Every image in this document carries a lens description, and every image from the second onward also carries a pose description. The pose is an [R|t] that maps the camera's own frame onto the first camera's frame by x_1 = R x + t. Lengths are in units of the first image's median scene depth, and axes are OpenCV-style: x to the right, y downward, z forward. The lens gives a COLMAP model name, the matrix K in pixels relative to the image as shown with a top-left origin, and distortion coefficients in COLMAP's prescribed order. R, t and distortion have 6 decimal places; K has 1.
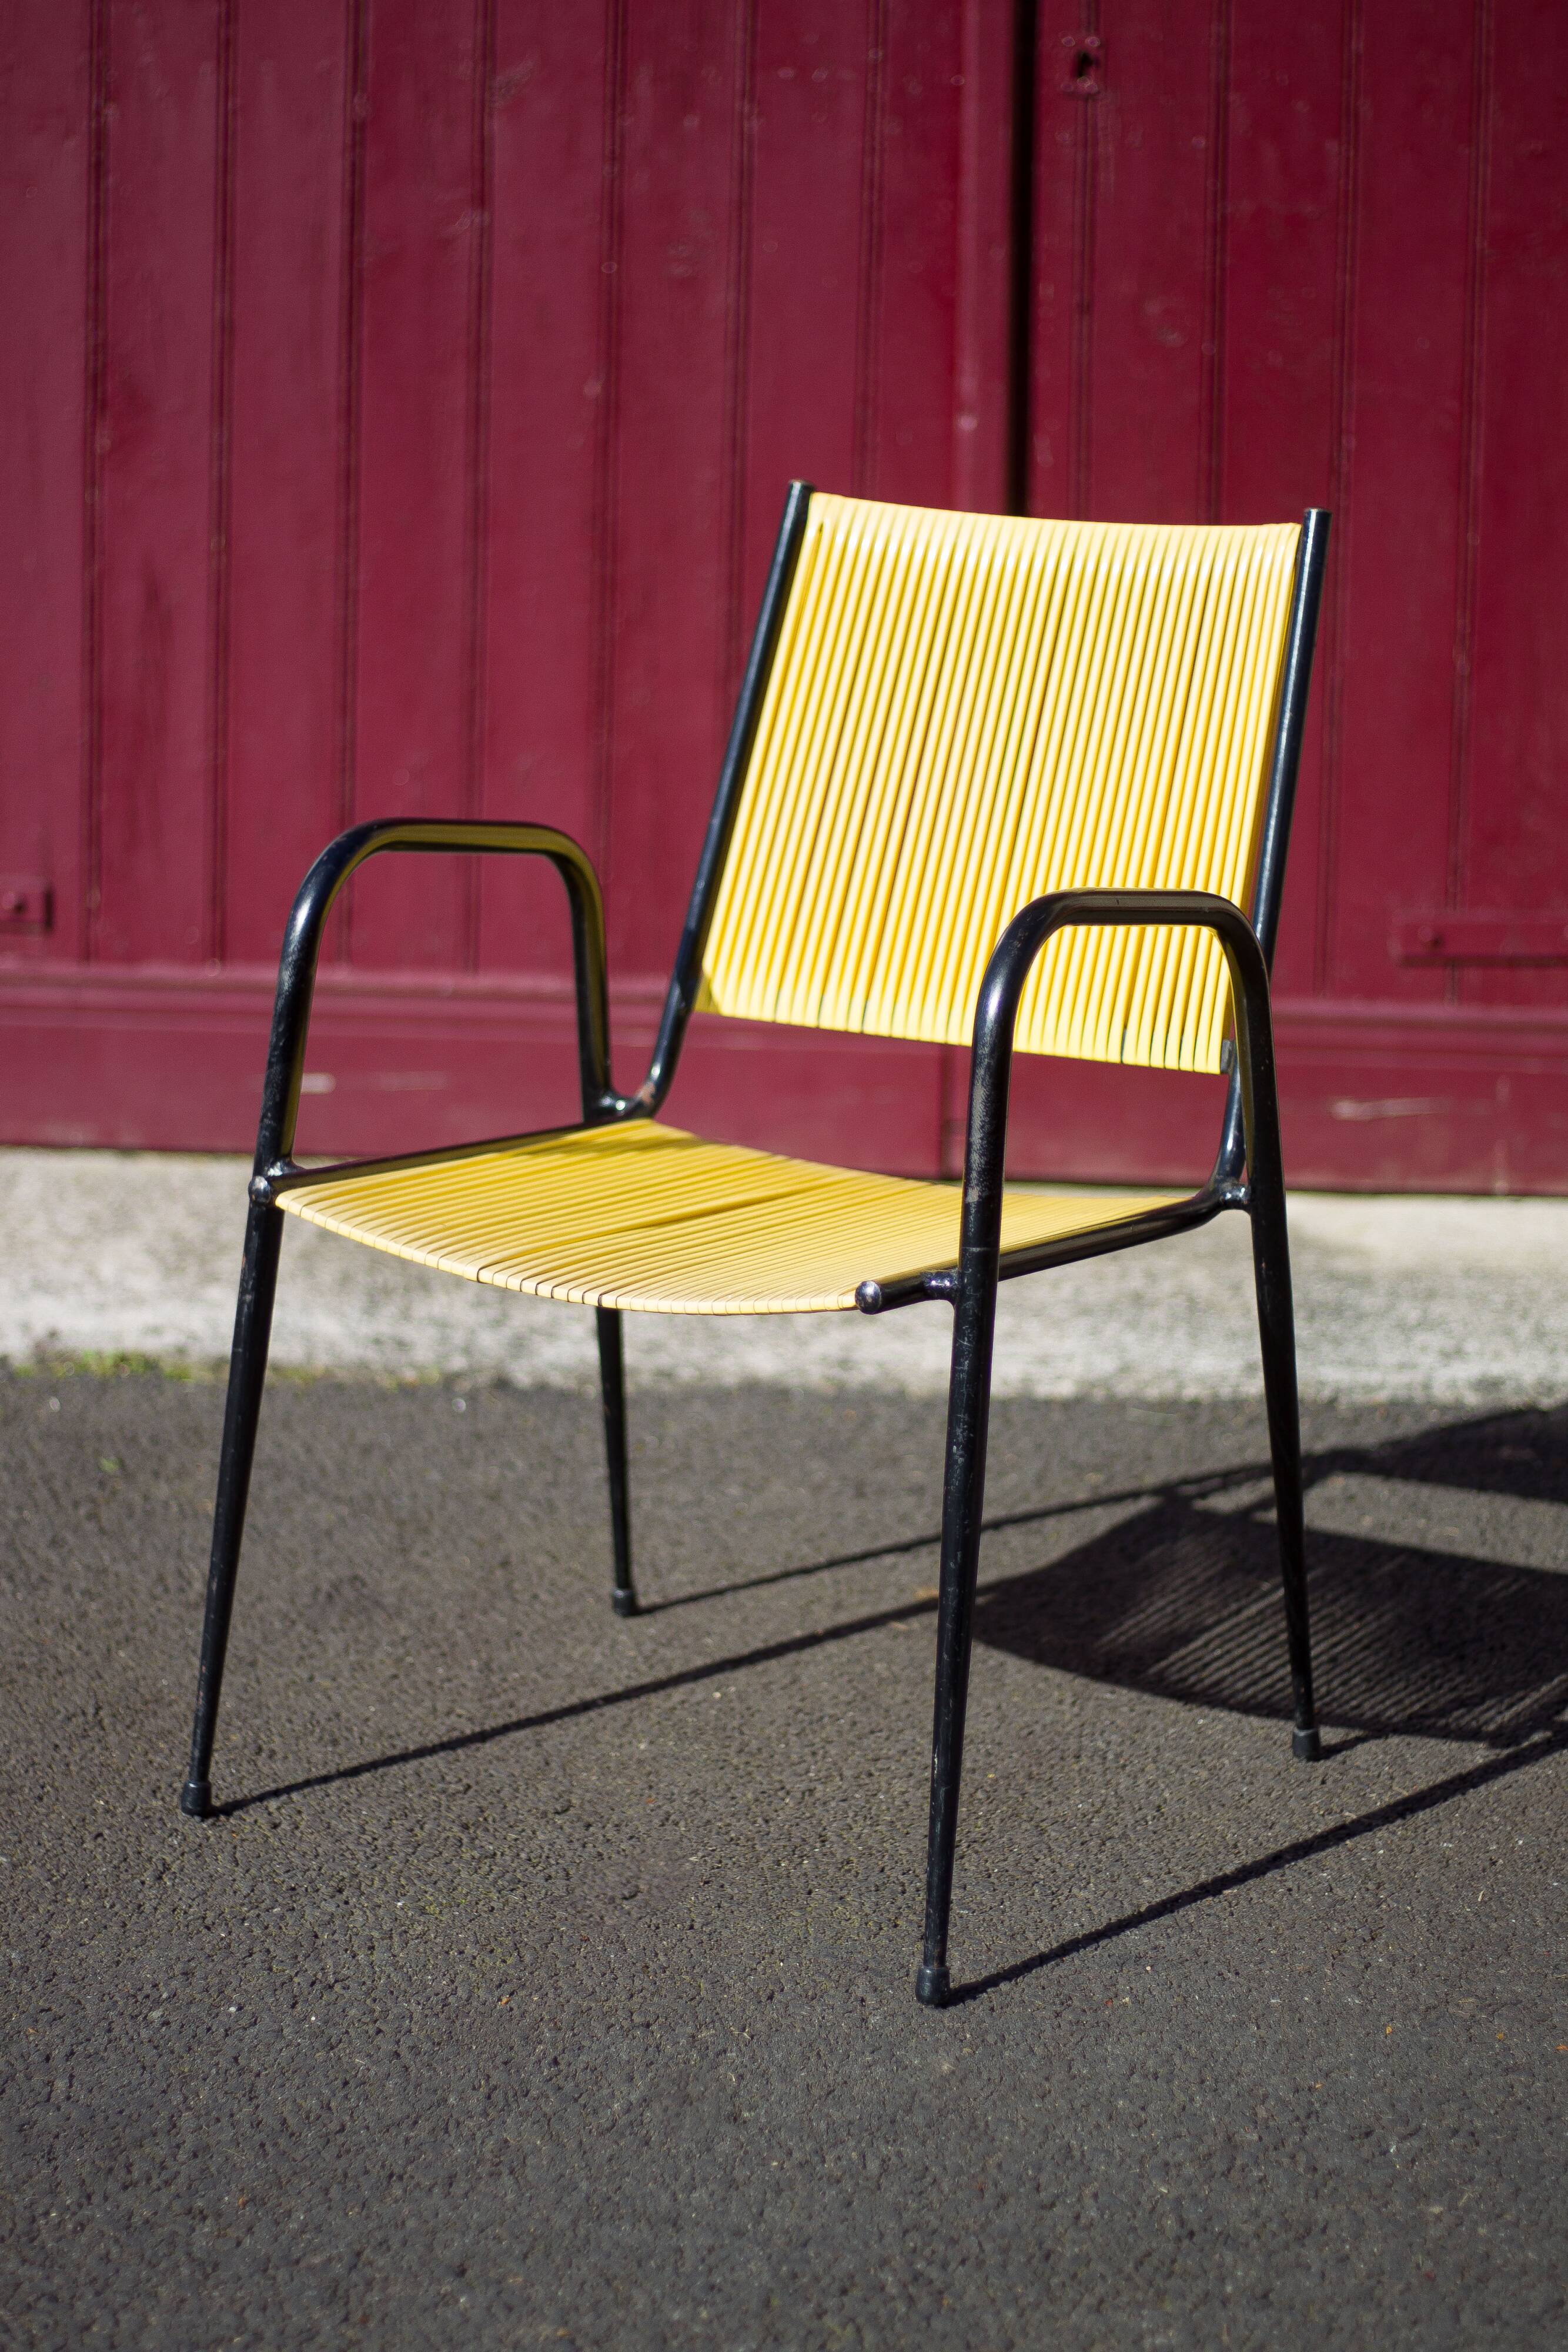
lens RADIAL K [[4542.0, 0, 783.4], [0, 4542.0, 1140.3], [0, 0, 1]] dist [-0.116446, 0.000000]
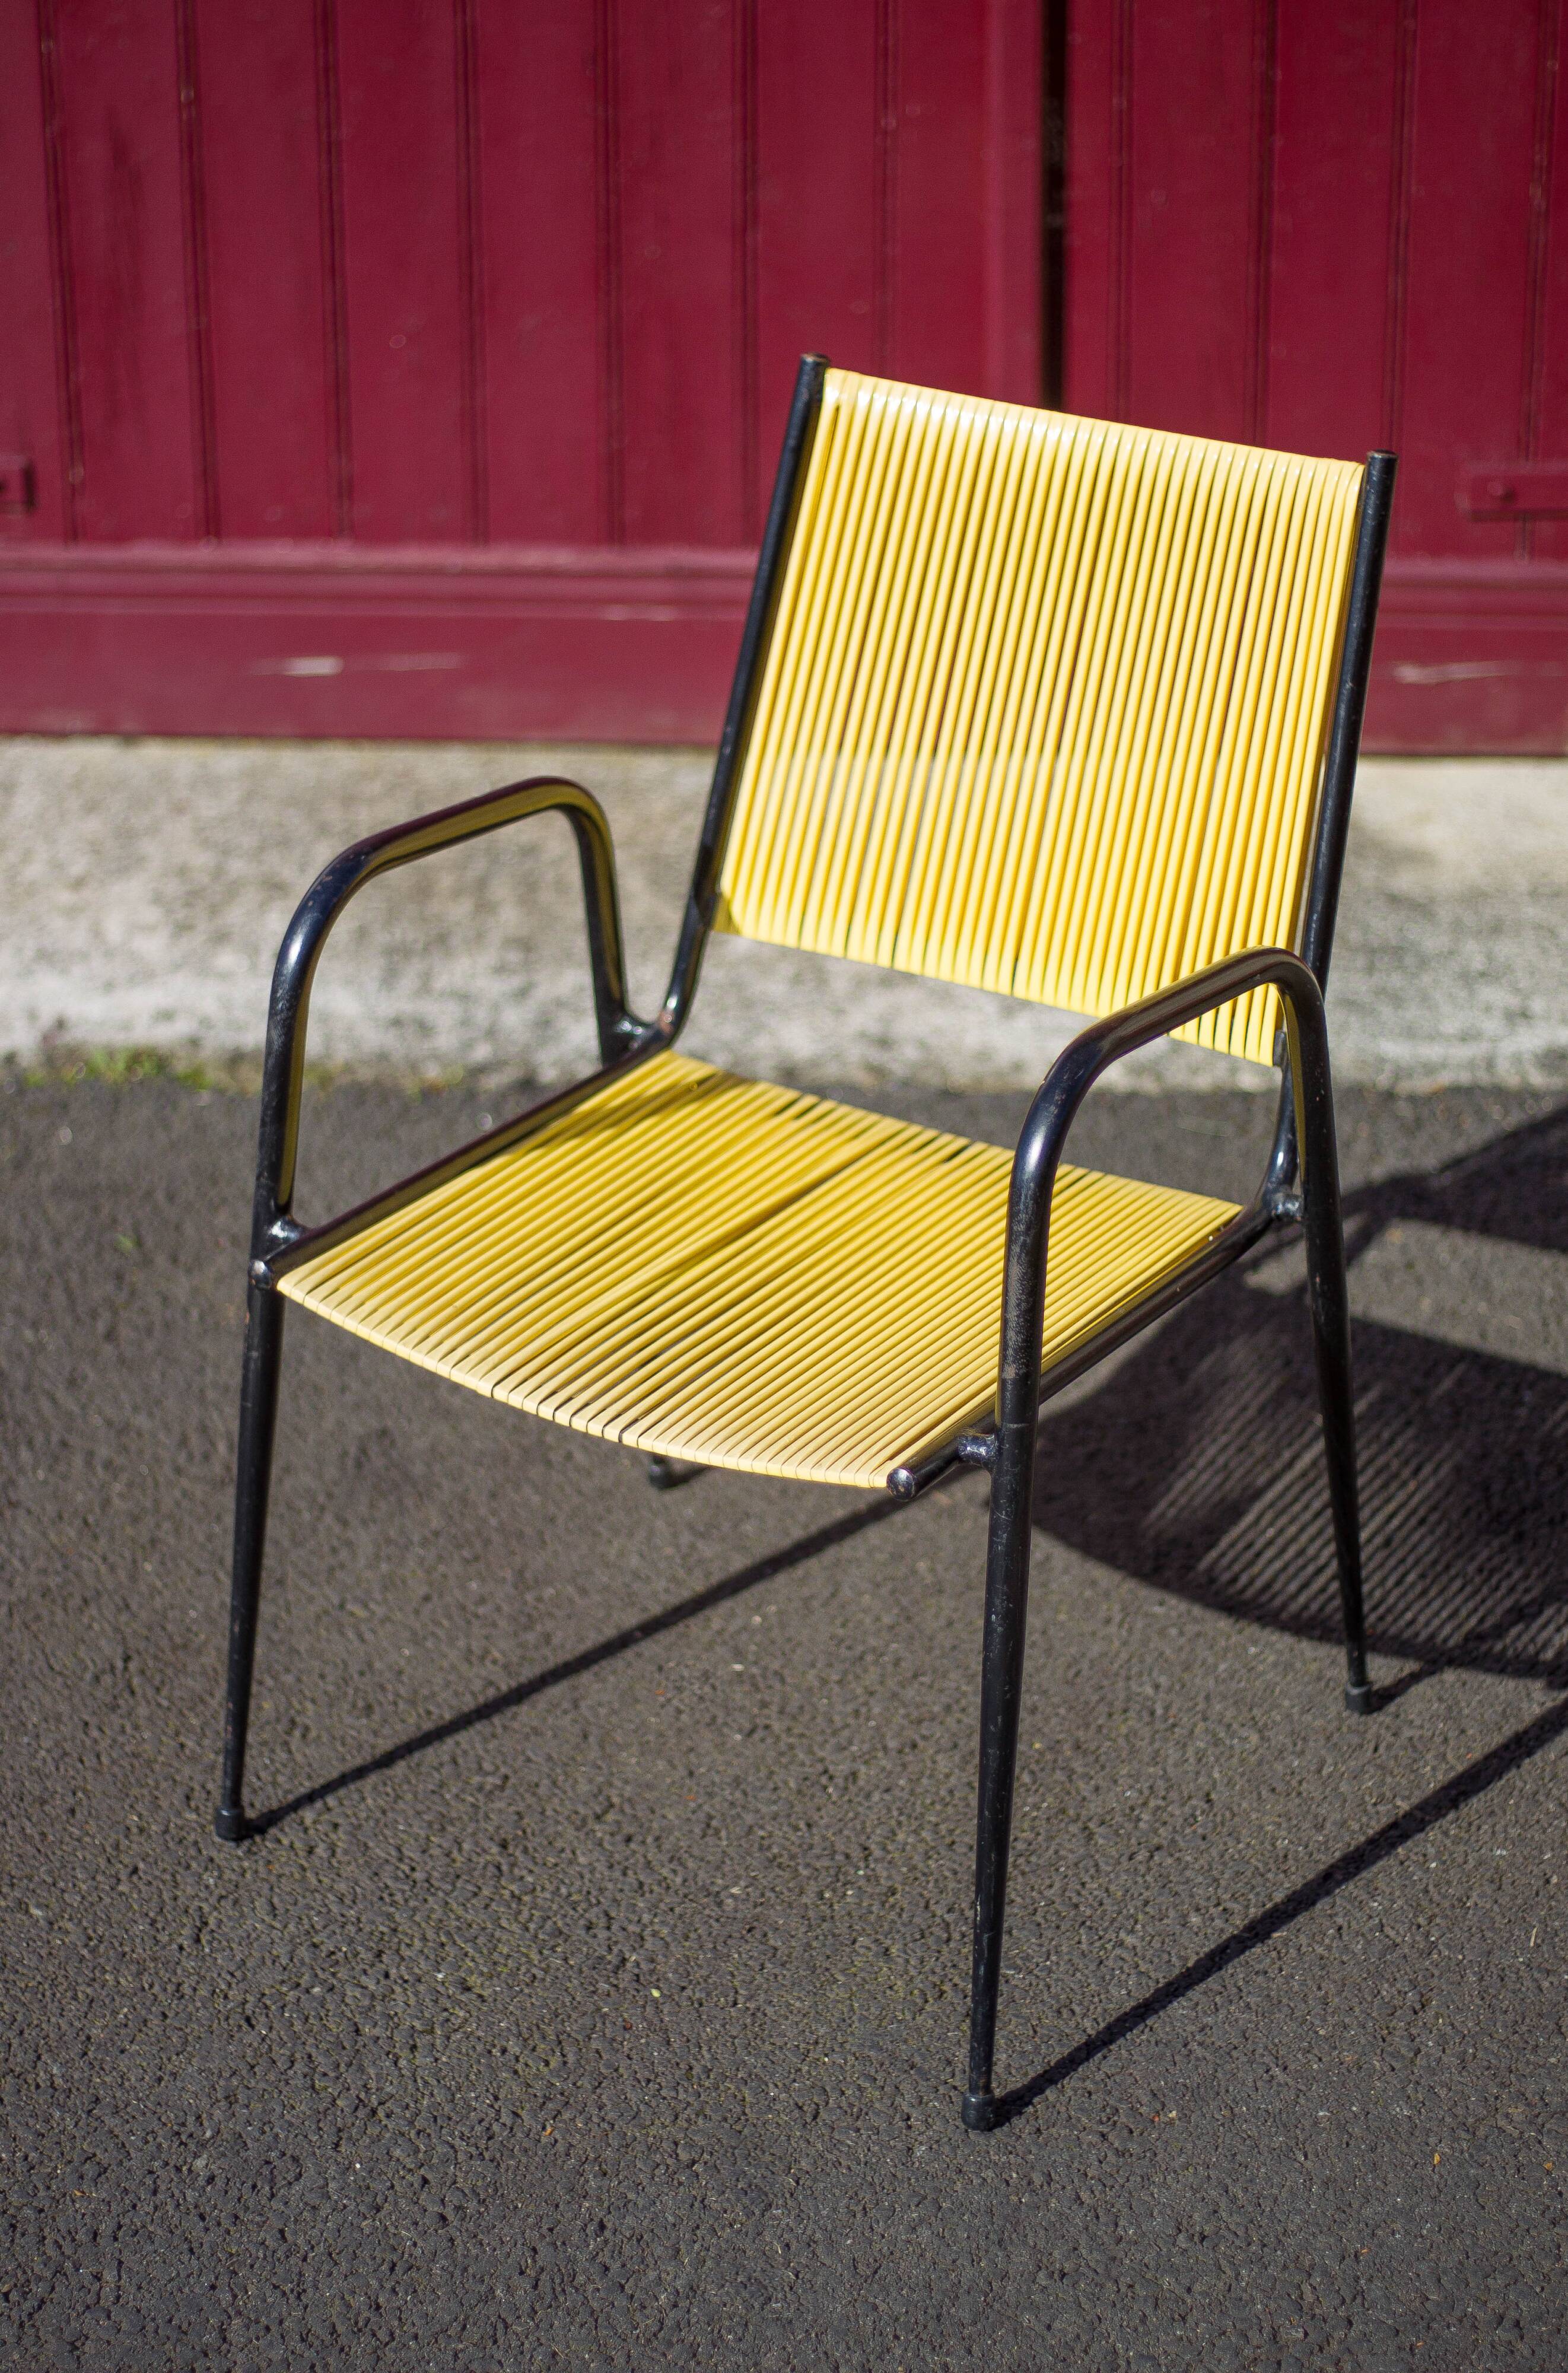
lens RADIAL K [[4577.7, 0, 772.1], [0, 4577.7, 1194.1], [0, 0, 1]] dist [-0.119946, 0.000000]
pose [[0.999599, -0.021724, -0.018180, 0.007067], [0.025825, 0.962594, 0.269713, -0.191169], [0.011641, -0.270075, 0.962769, 0.061591]]
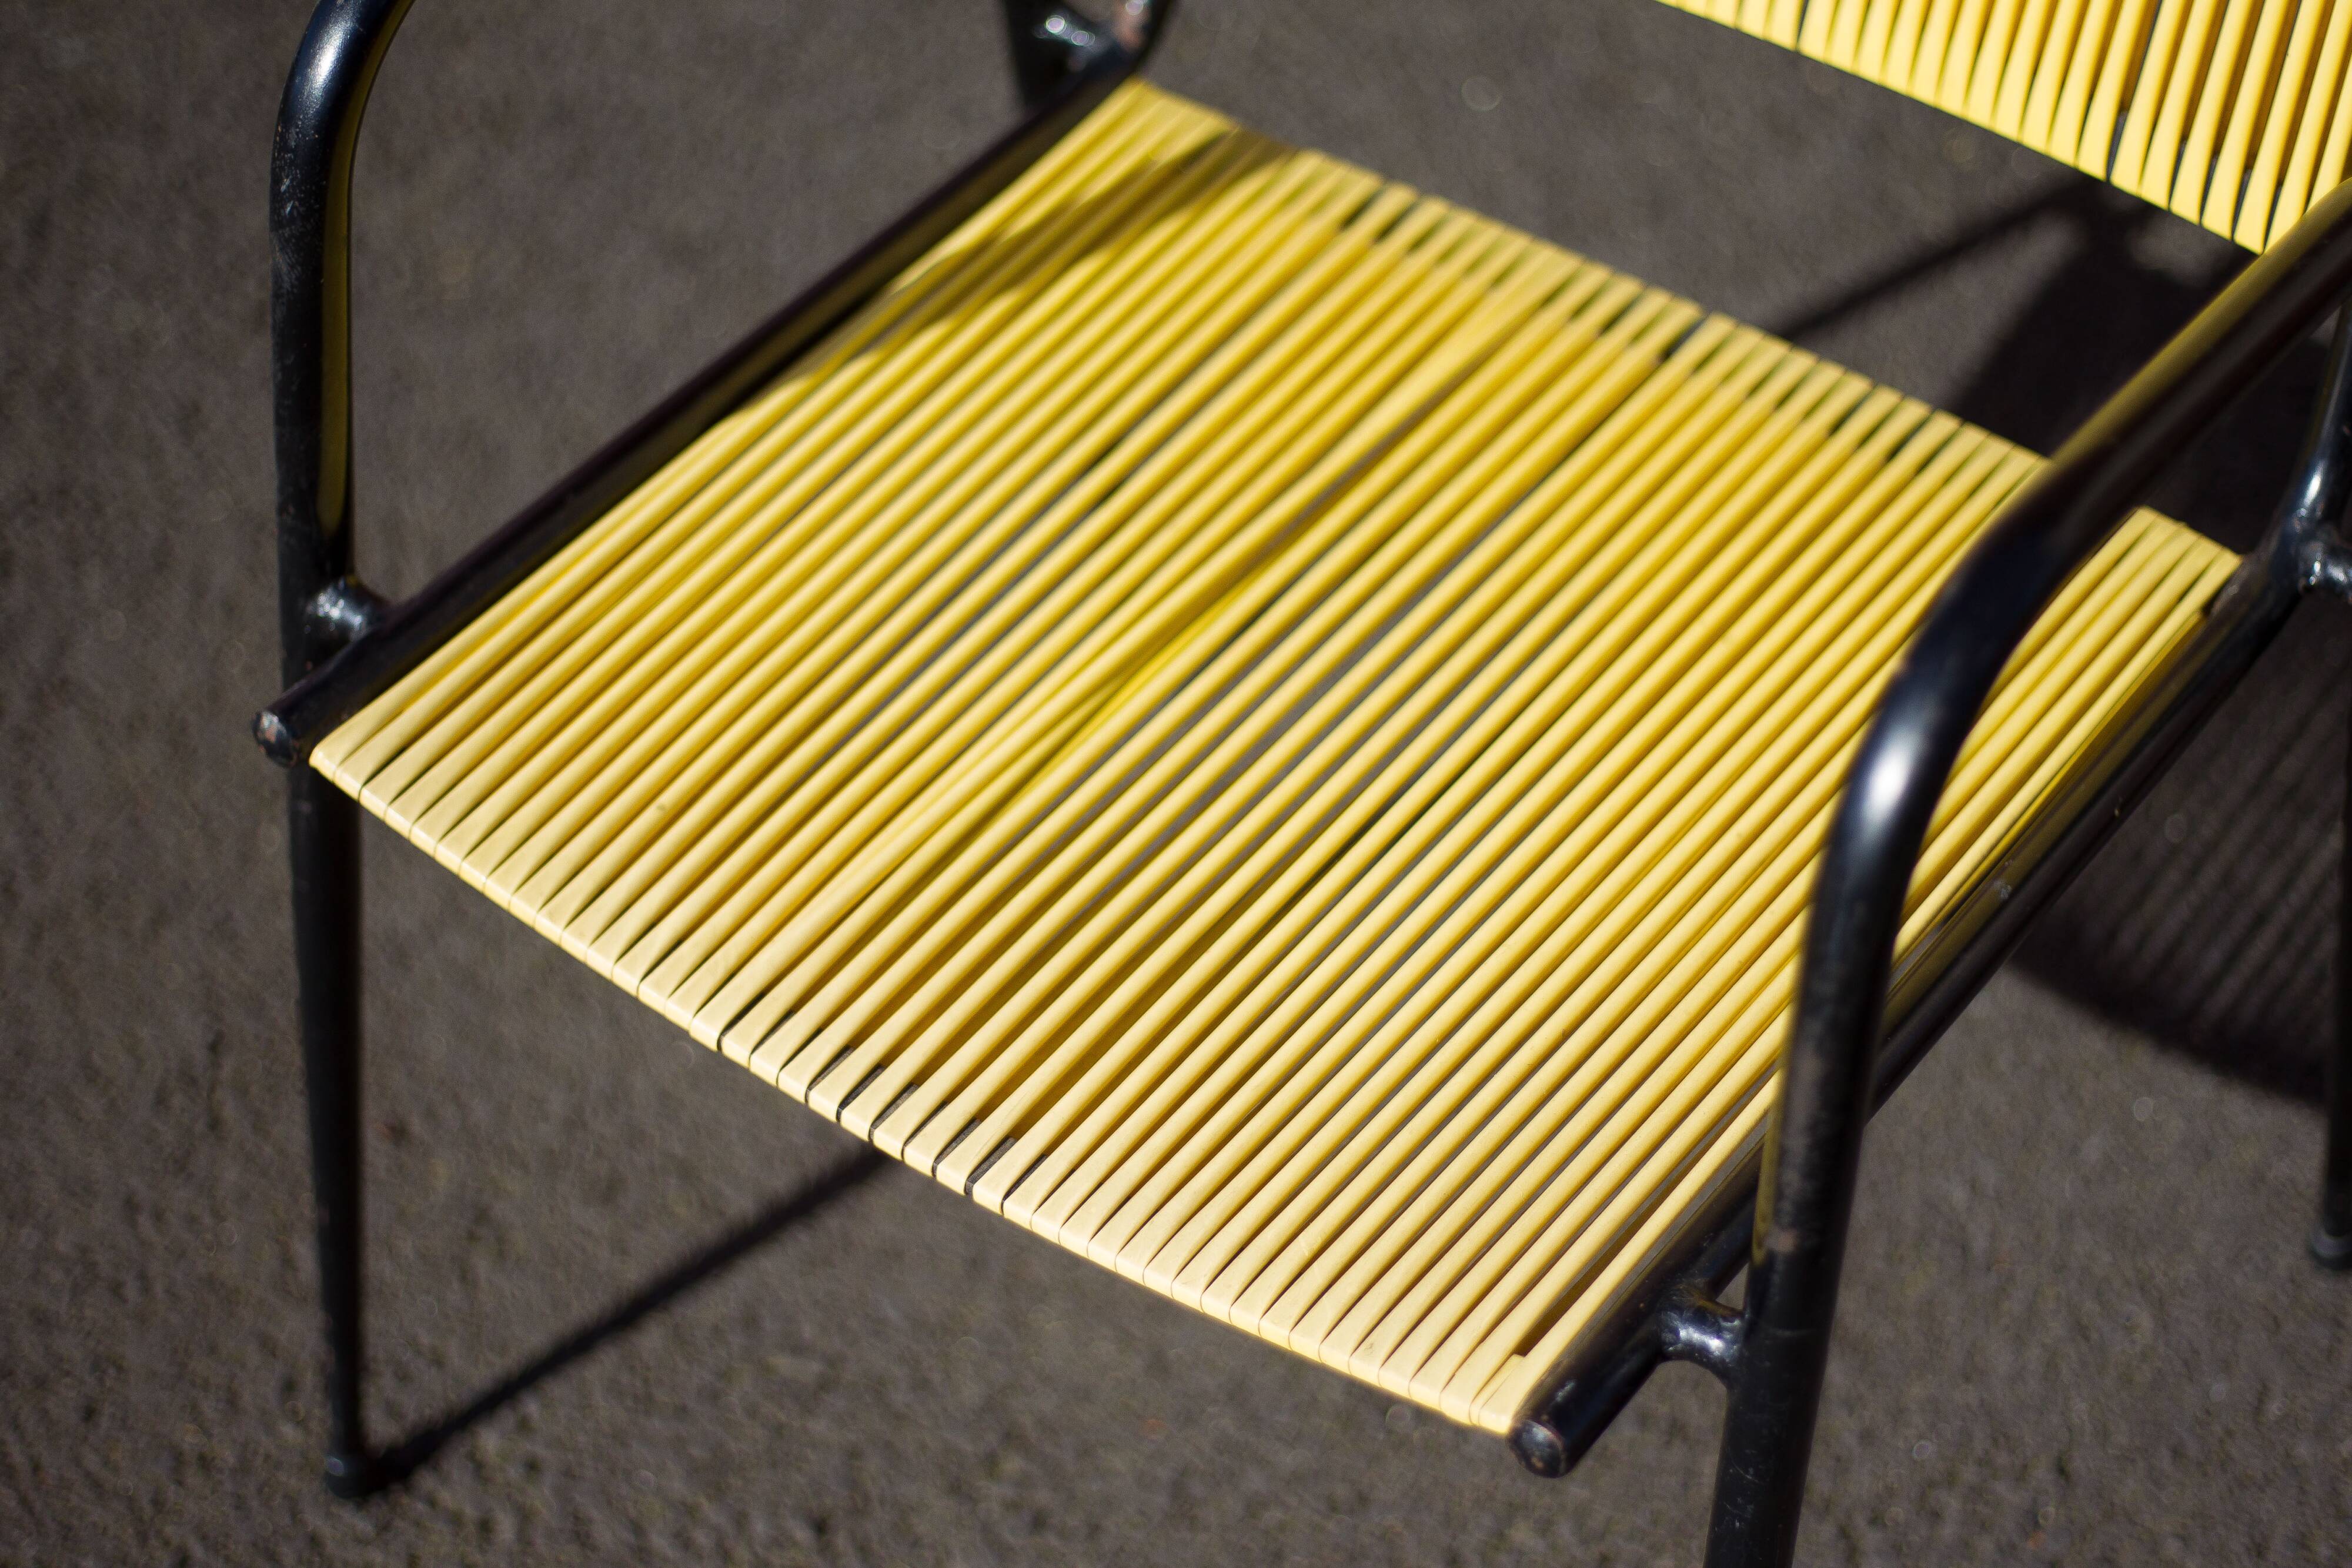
lens RADIAL K [[4542.0, 0, 1190.1], [0, 4542.0, 788.3], [0, 0, 1]] dist [-0.116446, 0.000000]
pose [[0.997580, 0.014069, -0.068096, 0.009476], [0.027199, 0.822333, 0.568357, -0.184750], [0.063994, -0.568833, 0.819960, 0.450176]]
